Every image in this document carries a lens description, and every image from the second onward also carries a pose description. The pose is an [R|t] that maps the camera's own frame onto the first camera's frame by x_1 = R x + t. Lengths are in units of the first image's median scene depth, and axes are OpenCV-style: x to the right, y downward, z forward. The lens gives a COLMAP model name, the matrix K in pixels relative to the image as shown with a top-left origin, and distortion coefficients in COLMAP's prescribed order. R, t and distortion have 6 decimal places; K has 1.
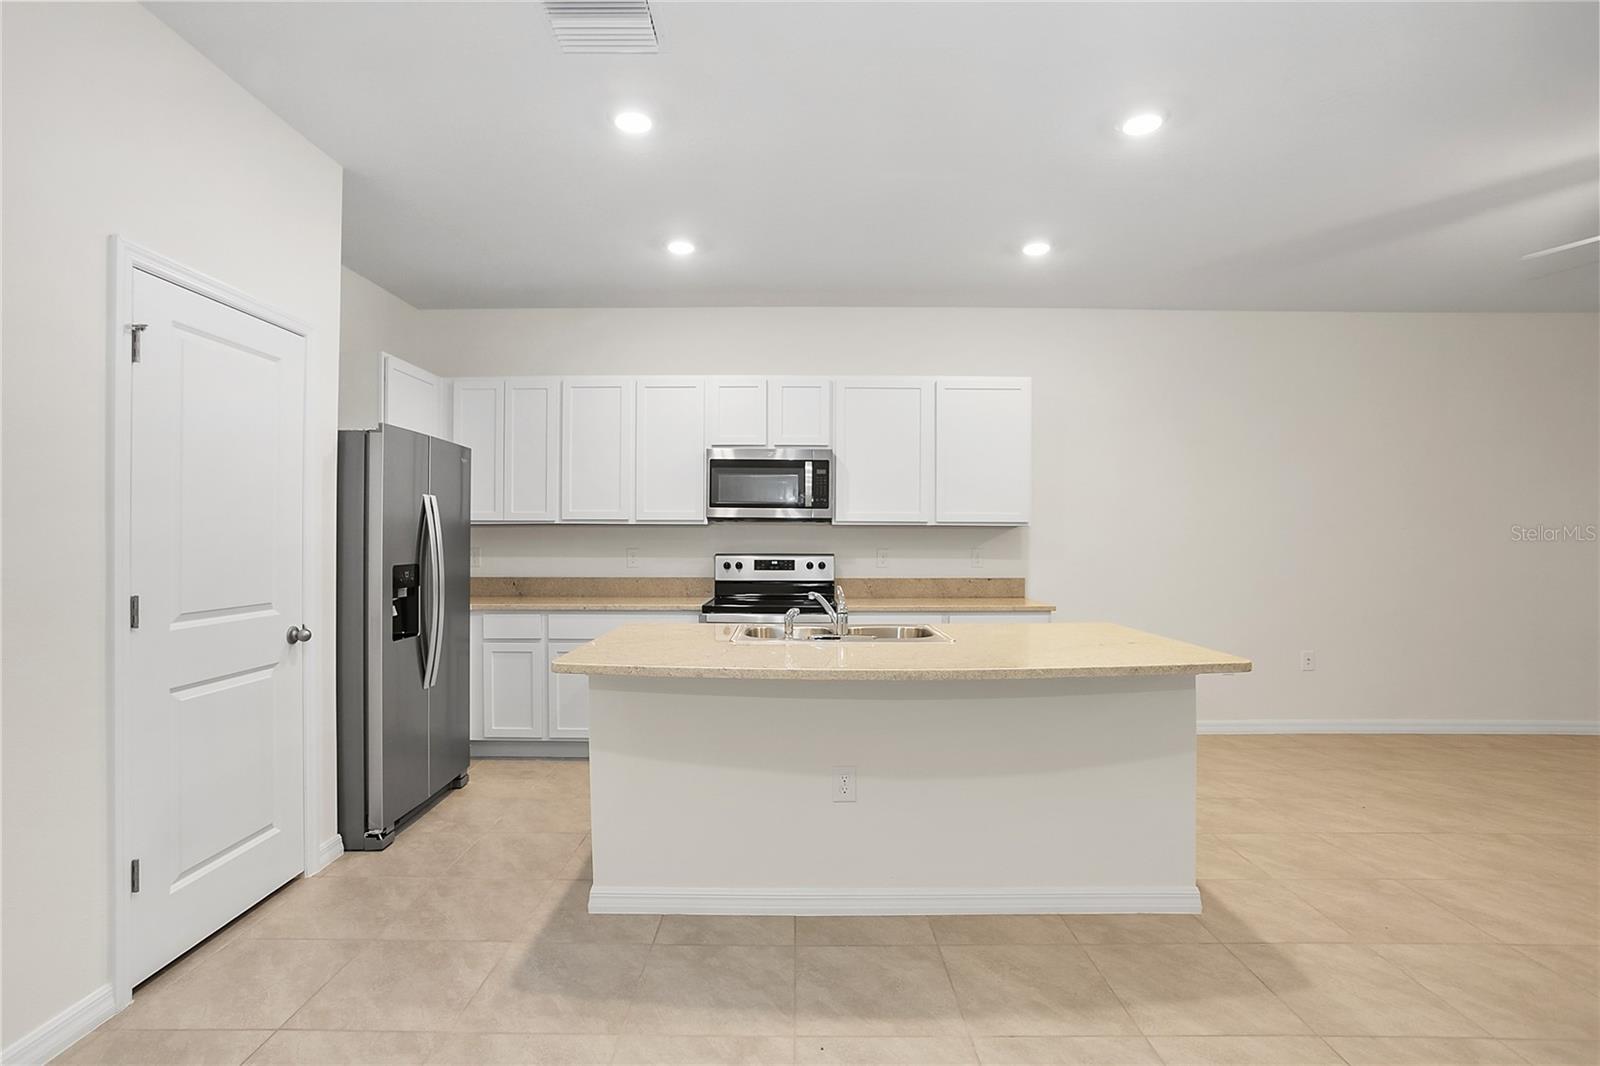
lens RADIAL K [[773.9, 0, 773.2], [0, 773.9, 534.4], [0, 0, 1]] dist [-0.040688, 0.018822]
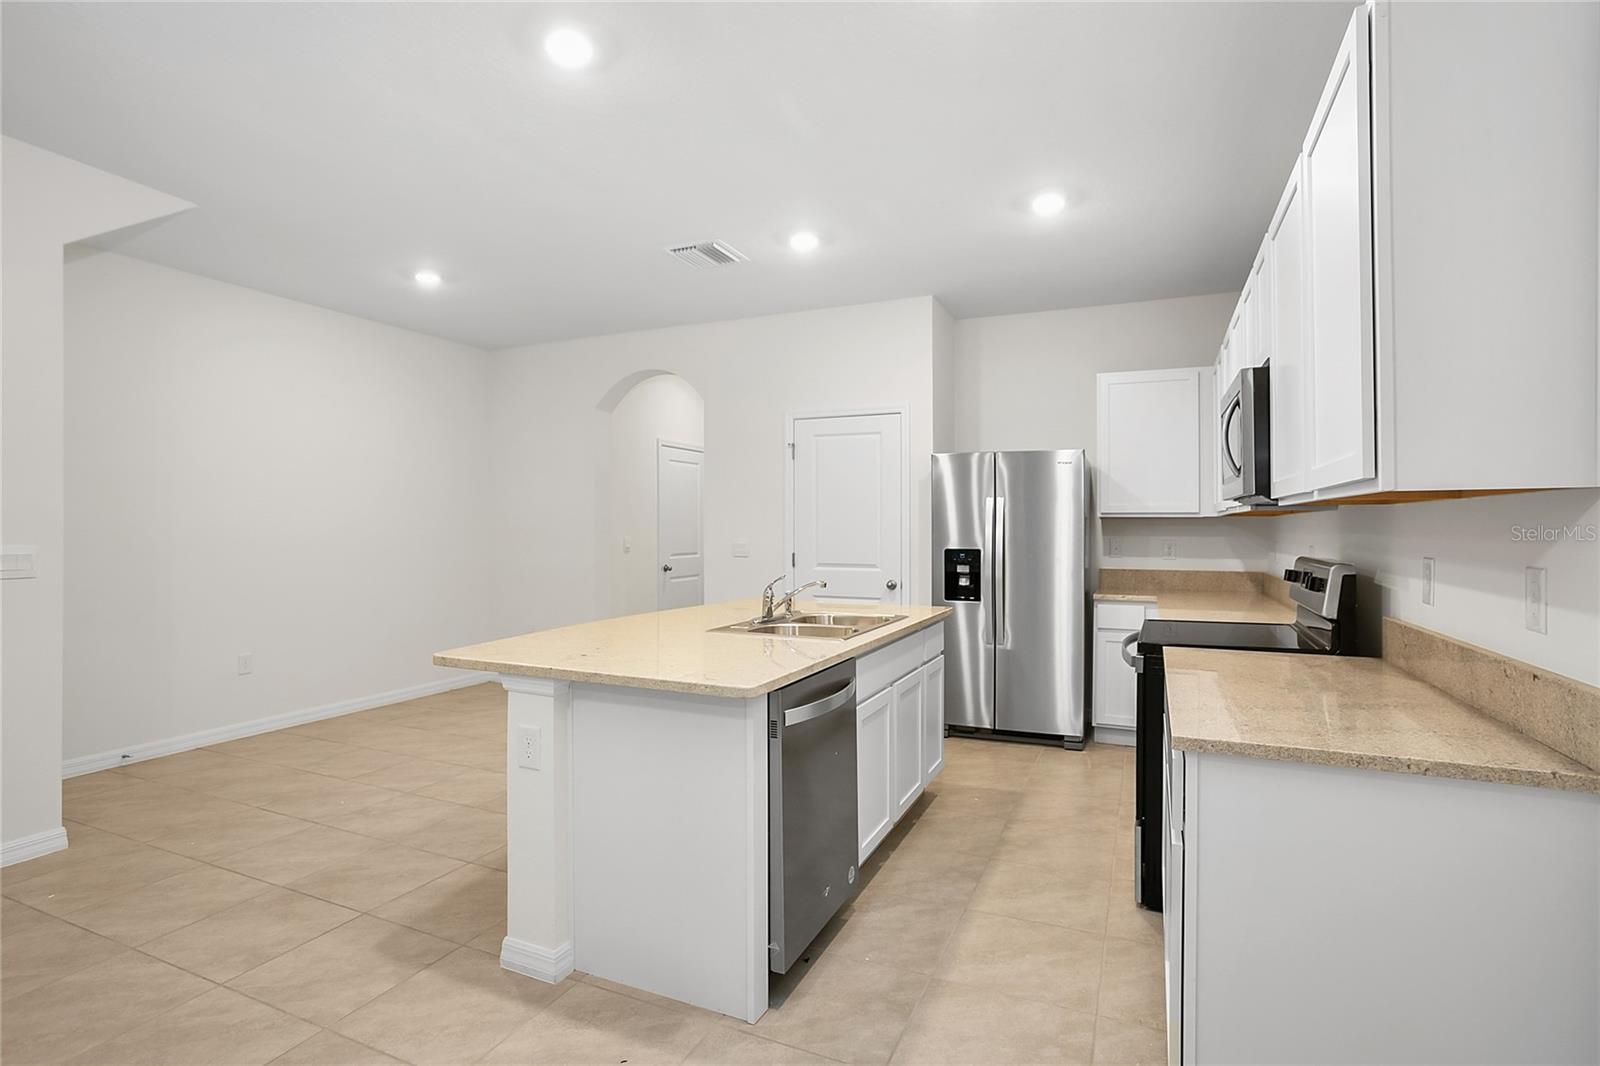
lens RADIAL K [[788.5, 0, 800.0], [0, 788.5, 533.0], [0, 0, 1]] dist [-0.051569, 0.029261]
pose [[-0.391356, 0.003469, -0.920233, 1.268600], [0.001407, 0.999994, 0.003172, 0.006362], [0.920238, -0.000053, -0.391359, 1.699828]]
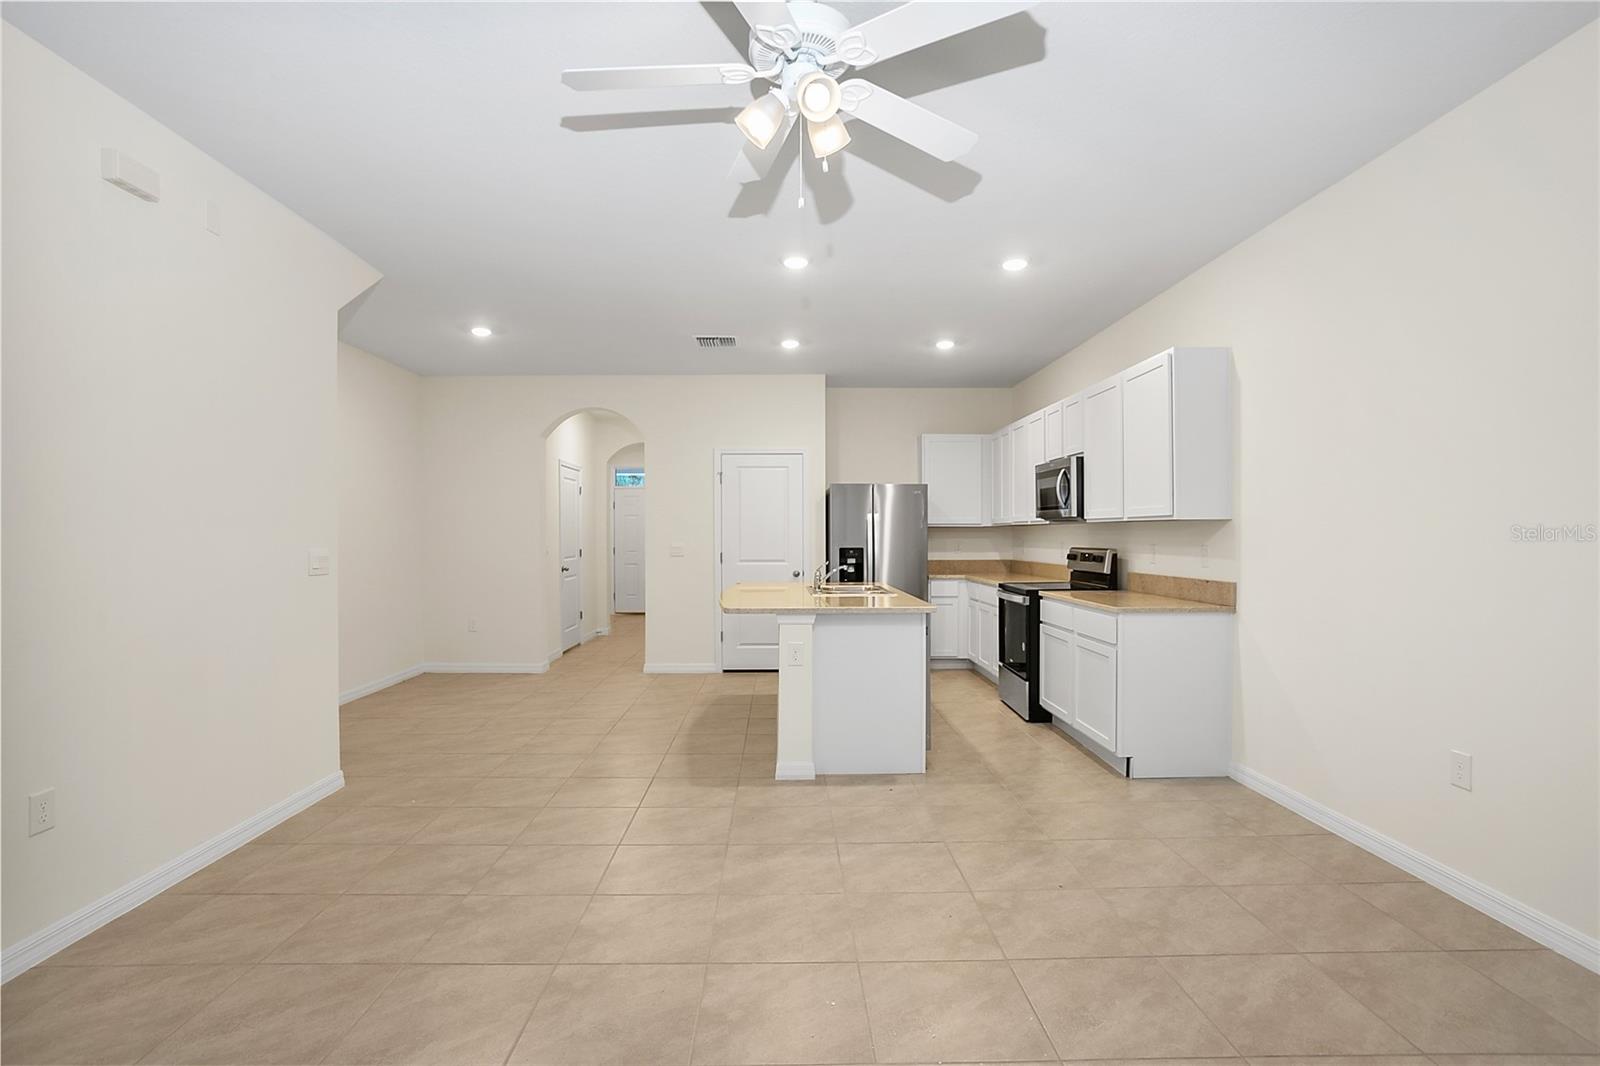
lens RADIAL K [[773.4, 0, 800.0], [0, 773.4, 533.0], [0, 0, 1]] dist [-0.051605, 0.016514]
pose [[0.040099, -0.003705, -0.999189, 2.175795], [0.006415, 0.999973, -0.003450, 0.006719], [0.999175, -0.006272, 0.040122, 1.017364]]
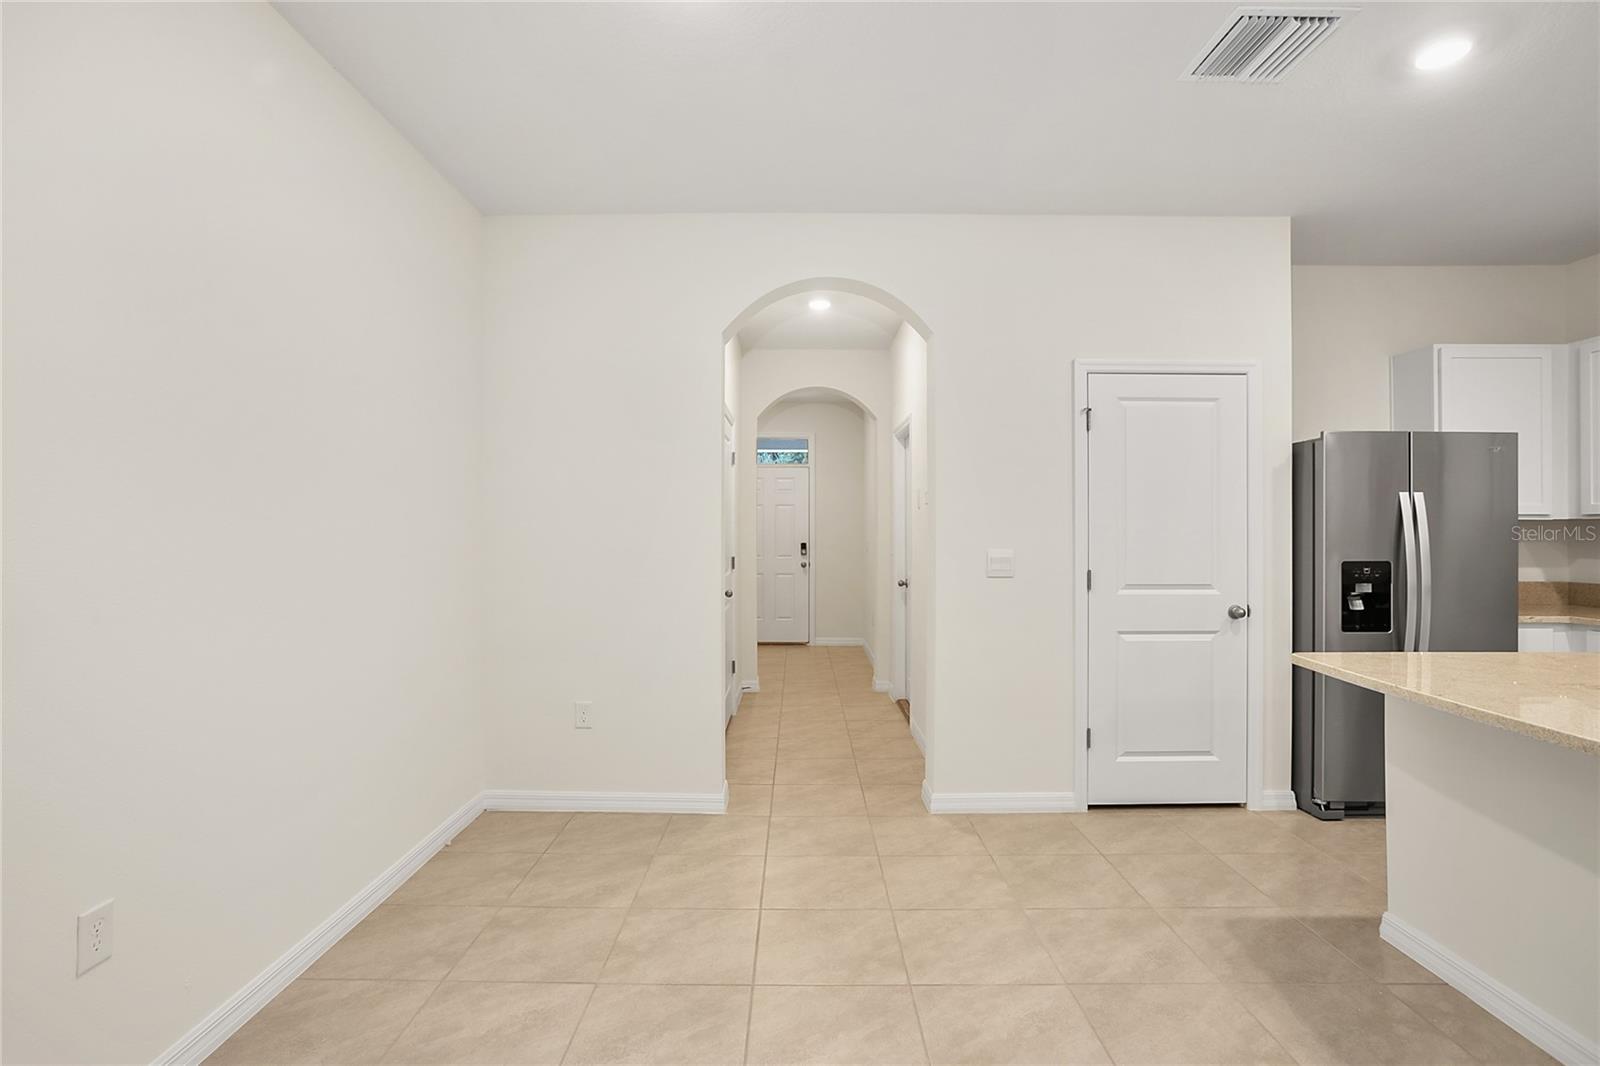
lens RADIAL K [[773.4, 0, 800.0], [0, 773.4, 533.0], [0, 0, 1]] dist [-0.051605, 0.016514]
pose [[0.002674, -0.002677, -0.999993, 0.710037], [0.002647, 0.999993, -0.002670, 0.001878], [0.999993, -0.002639, 0.002681, 0.304410]]
